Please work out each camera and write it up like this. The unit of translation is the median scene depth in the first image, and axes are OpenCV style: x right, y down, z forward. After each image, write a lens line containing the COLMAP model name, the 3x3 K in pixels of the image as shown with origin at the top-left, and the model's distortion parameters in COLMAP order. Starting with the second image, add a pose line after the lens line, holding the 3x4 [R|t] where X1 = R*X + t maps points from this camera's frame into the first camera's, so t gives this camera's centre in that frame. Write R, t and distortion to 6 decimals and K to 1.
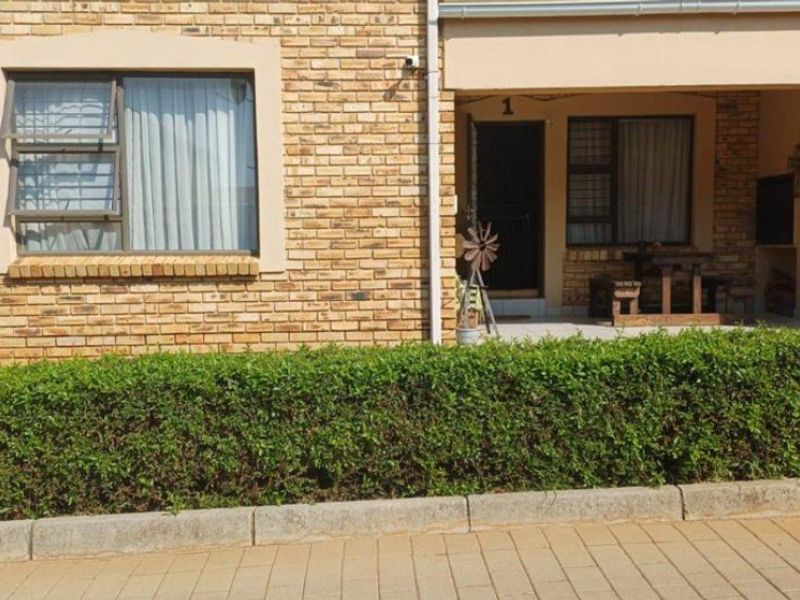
lens RADIAL K [[788.4, 0, 400.0], [0, 788.4, 300.0], [0, 0, 1]] dist [0.187091, -0.386529]
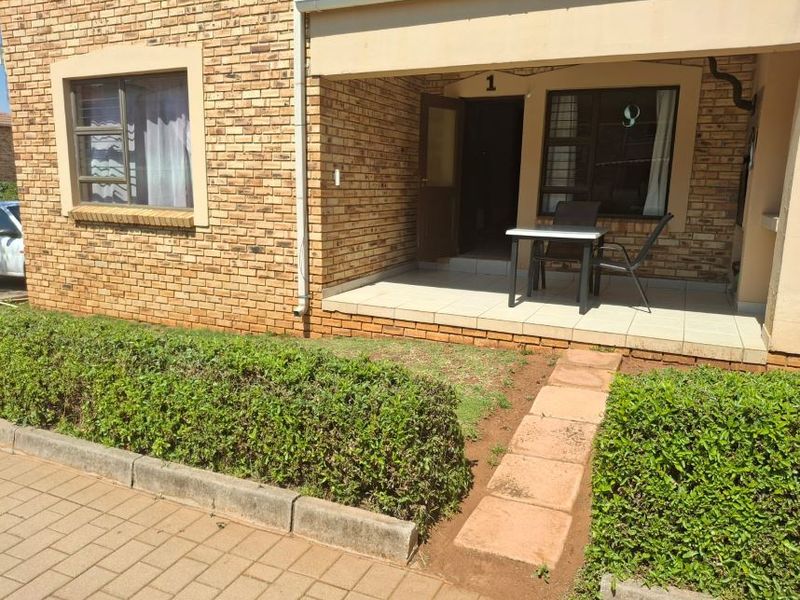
lens RADIAL K [[591.0, 0, 400.0], [0, 591.0, 300.0], [0, 0, 1]] dist [0.107791, -0.211421]
pose [[0.887659, 0.118821, -0.444909, 0.585526], [-0.066283, 0.989045, 0.131897, -0.066390], [0.455707, -0.087589, 0.885810, 0.262587]]
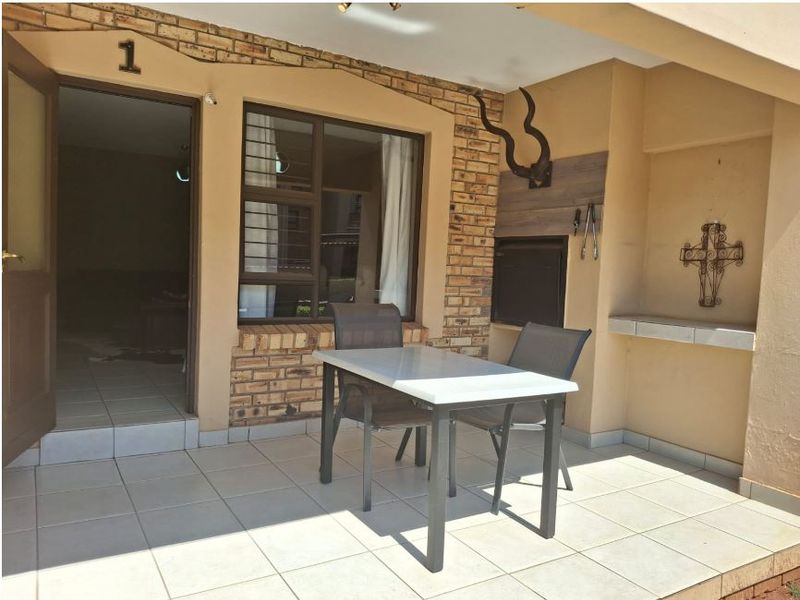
lens RADIAL K [[591.0, 0, 400.0], [0, 591.0, 300.0], [0, 0, 1]] dist [0.107791, -0.211421]
pose [[0.869190, 0.021140, 0.494026, 0.137103], [-0.019066, 0.999776, -0.009236, -0.117347], [-0.494110, -0.001391, 0.869398, 0.796562]]
